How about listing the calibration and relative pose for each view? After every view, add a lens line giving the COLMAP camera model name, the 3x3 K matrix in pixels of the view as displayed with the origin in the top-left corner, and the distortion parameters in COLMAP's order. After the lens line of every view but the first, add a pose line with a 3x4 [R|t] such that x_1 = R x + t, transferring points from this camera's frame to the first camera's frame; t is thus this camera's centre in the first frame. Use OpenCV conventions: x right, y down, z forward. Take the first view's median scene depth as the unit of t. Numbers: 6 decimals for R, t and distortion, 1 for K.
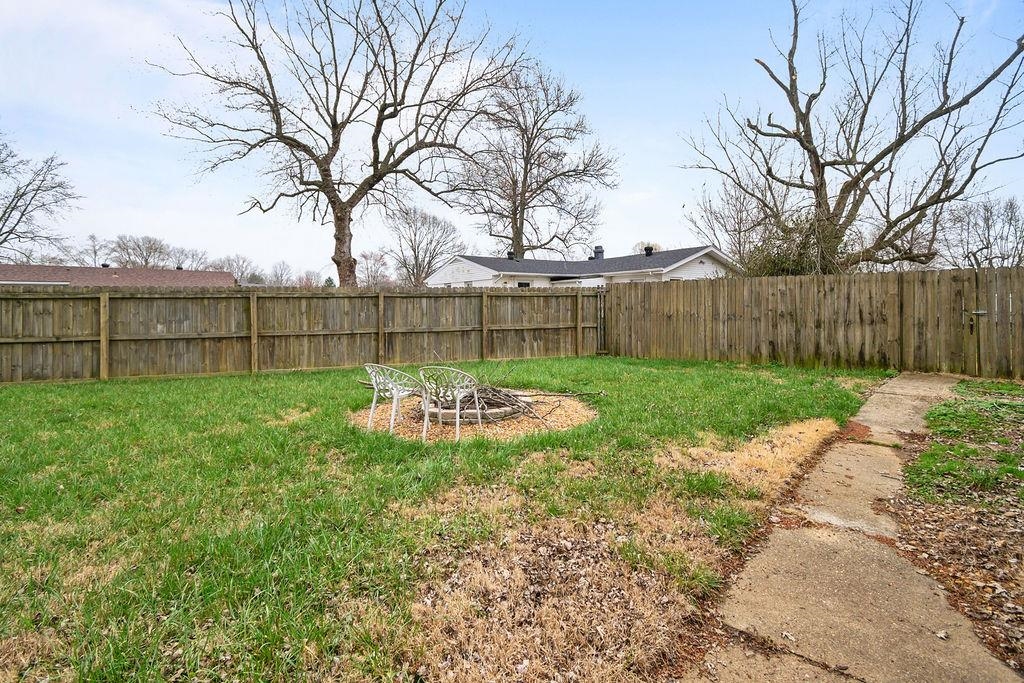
lens RADIAL K [[470.7, 0, 491.2], [0, 470.7, 305.7], [0, 0, 1]] dist [0.001667, -0.001024]
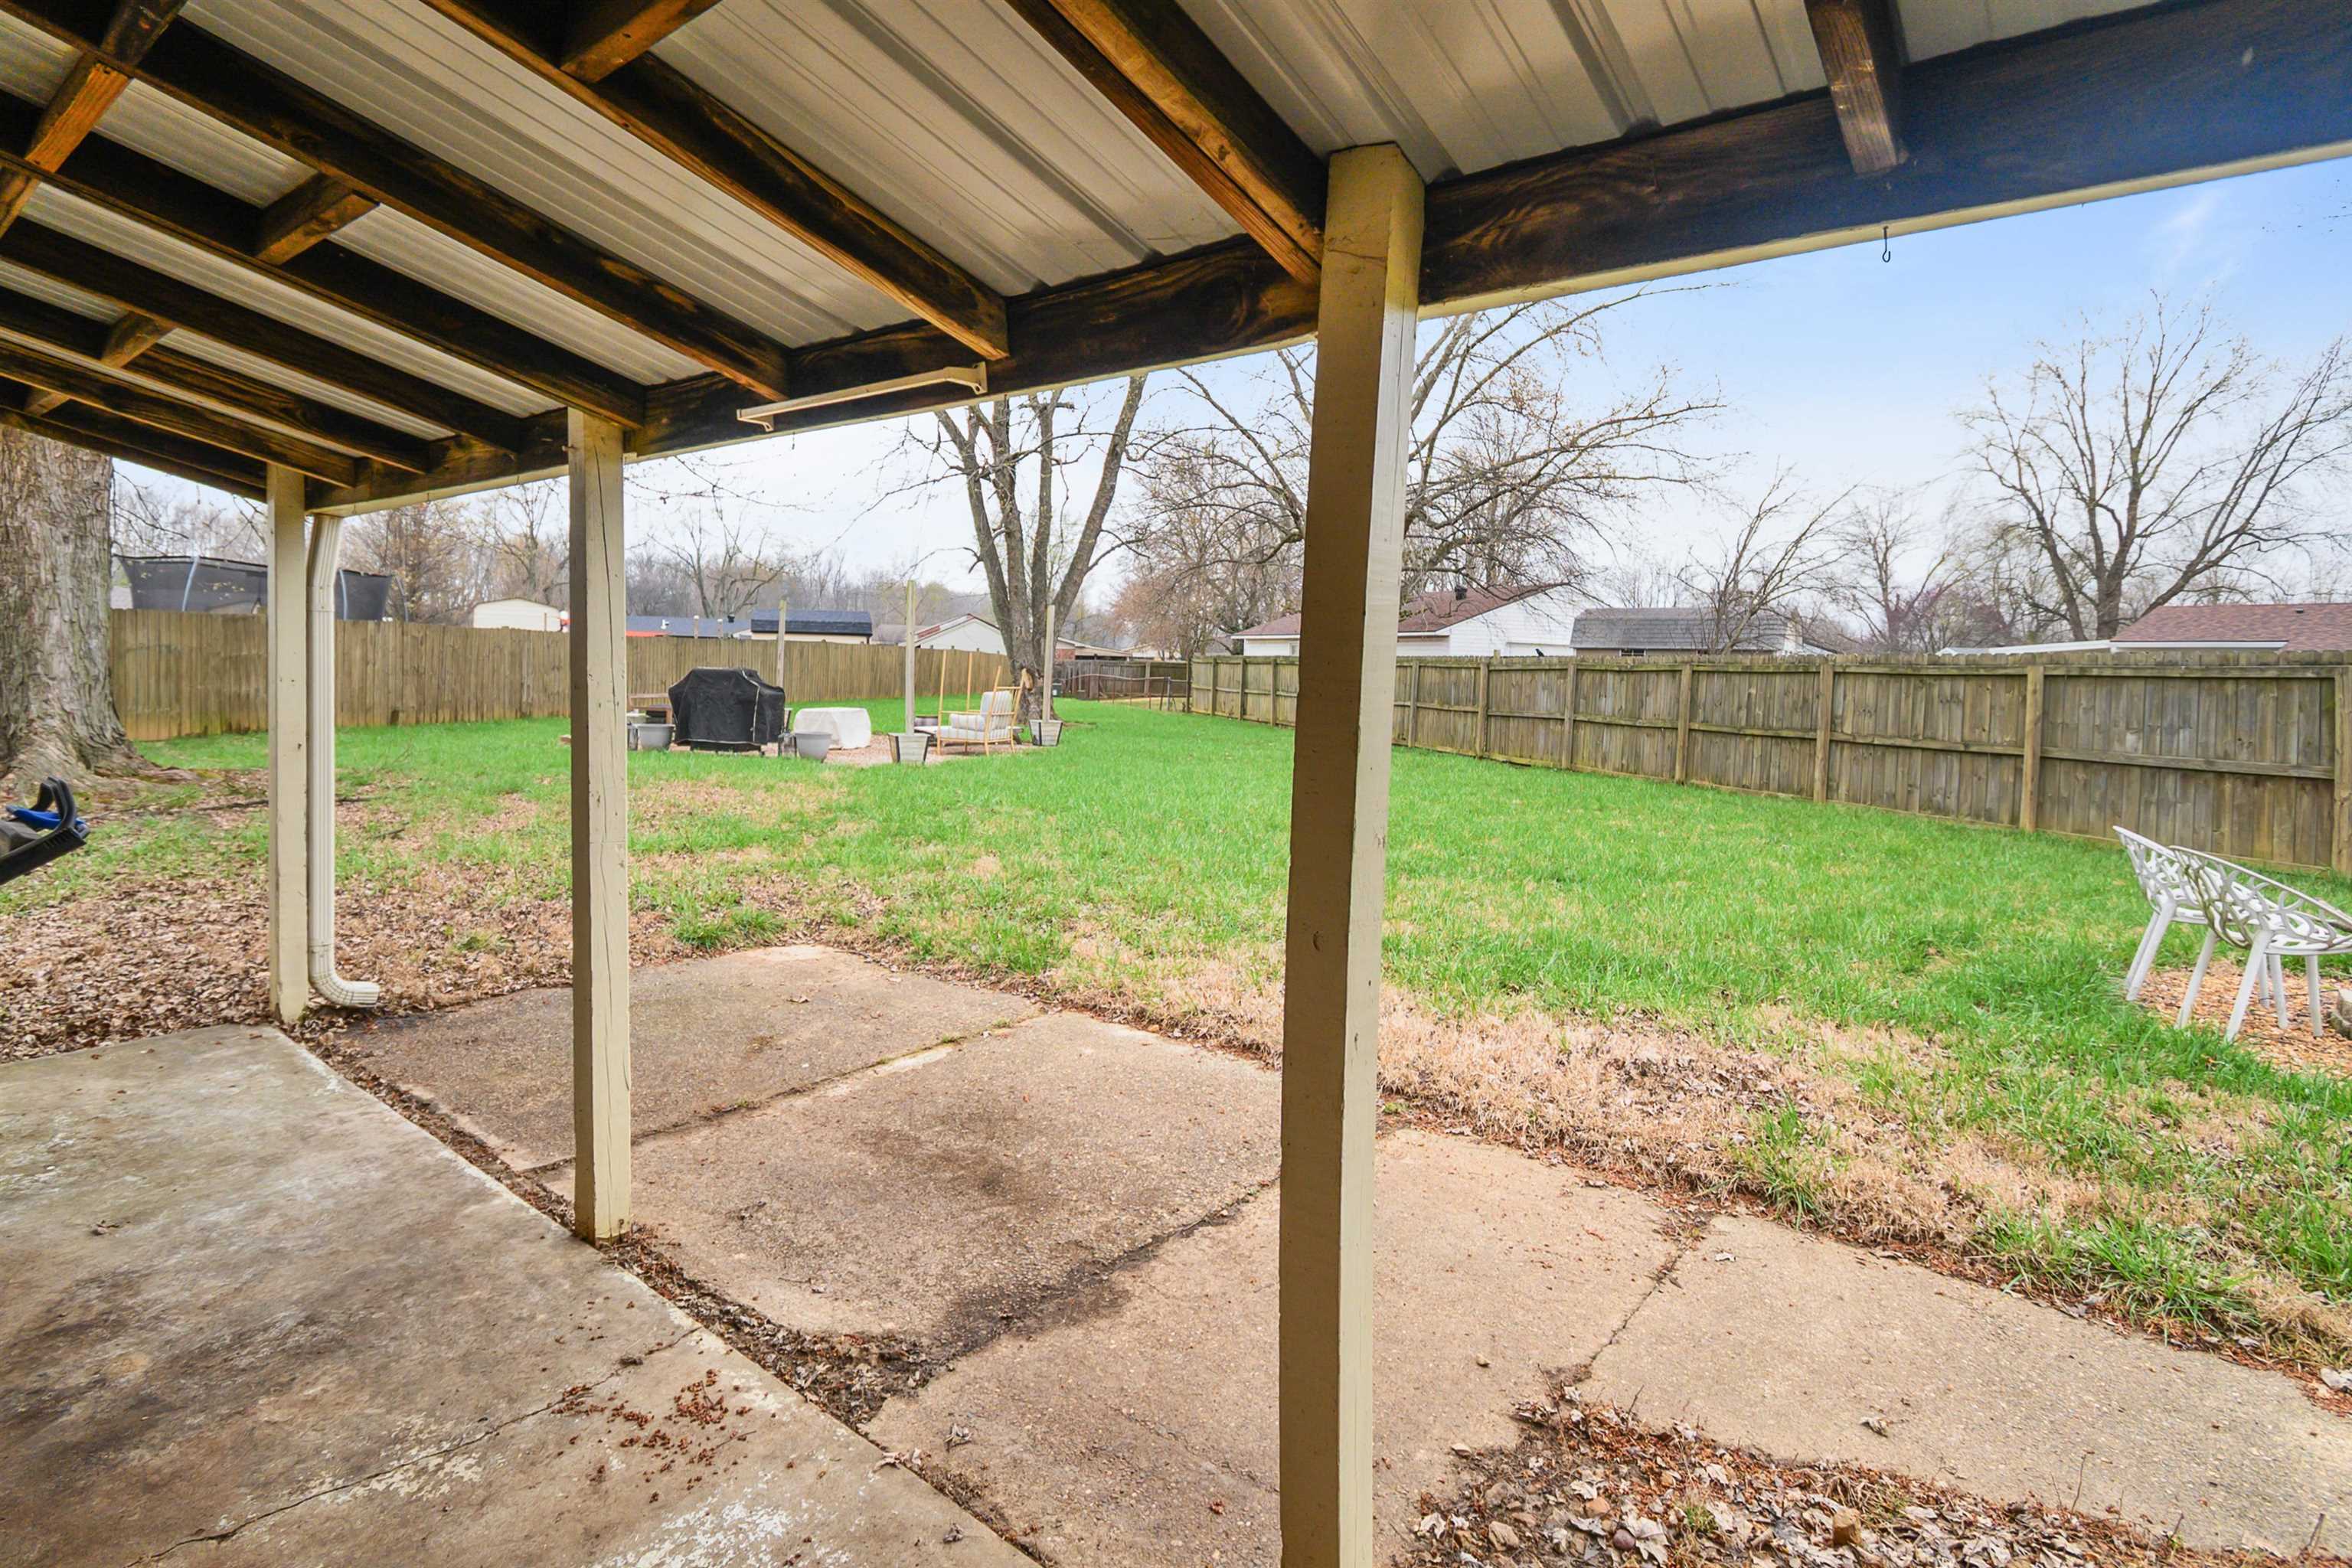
lens RADIAL K [[1222.4, 0, 1210.1], [0, 1222.4, 676.1], [0, 0, 1]] dist [0.018095, 0.000129]
pose [[-0.013094, 0.010574, -0.999858, 0.530443], [-0.029822, 0.999495, 0.010961, -0.003520], [0.999469, 0.029961, -0.012772, 0.096004]]
